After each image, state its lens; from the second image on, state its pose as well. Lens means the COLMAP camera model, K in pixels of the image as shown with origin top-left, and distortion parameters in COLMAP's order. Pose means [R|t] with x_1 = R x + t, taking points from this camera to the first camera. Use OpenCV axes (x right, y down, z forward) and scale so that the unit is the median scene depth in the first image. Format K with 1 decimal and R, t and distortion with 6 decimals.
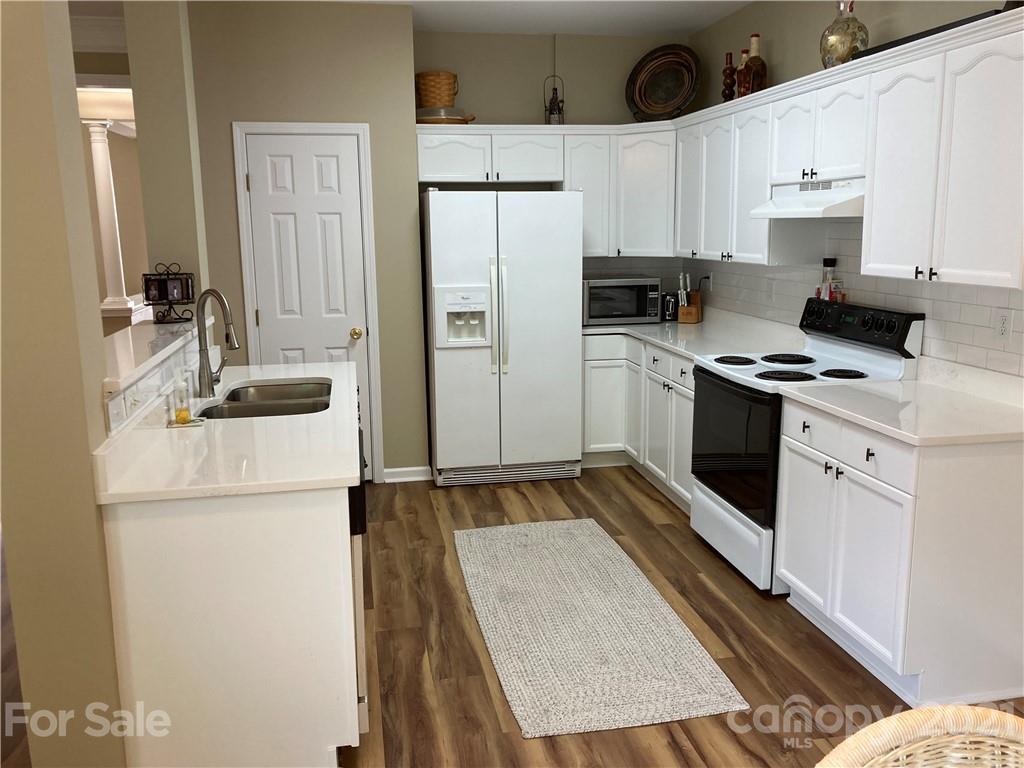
lens RADIAL K [[839.5, 0, 511.7], [0, 839.5, 383.8], [0, 0, 1]] dist [0.043855, -0.038409]
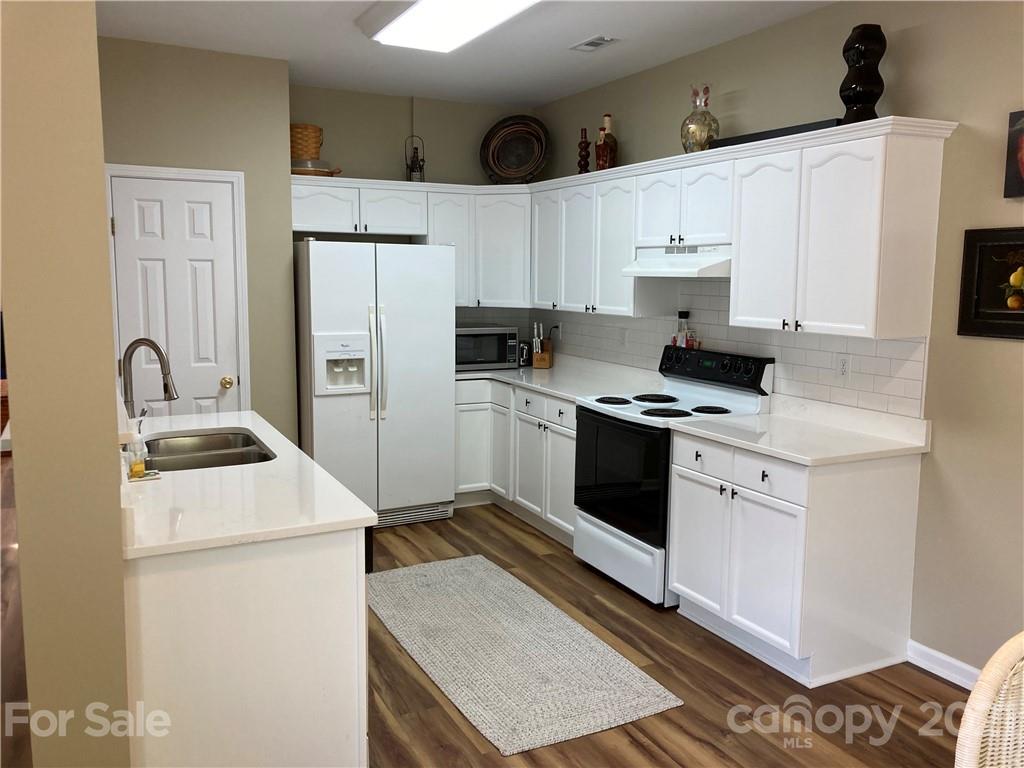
lens RADIAL K [[839.5, 0, 518.7], [0, 839.5, 383.5], [0, 0, 1]] dist [0.043855, -0.038409]
pose [[0.960650, -0.016195, 0.277288, -0.146786], [0.031592, 0.998191, -0.051151, 0.002048], [-0.275958, 0.057898, 0.959424, -0.034235]]
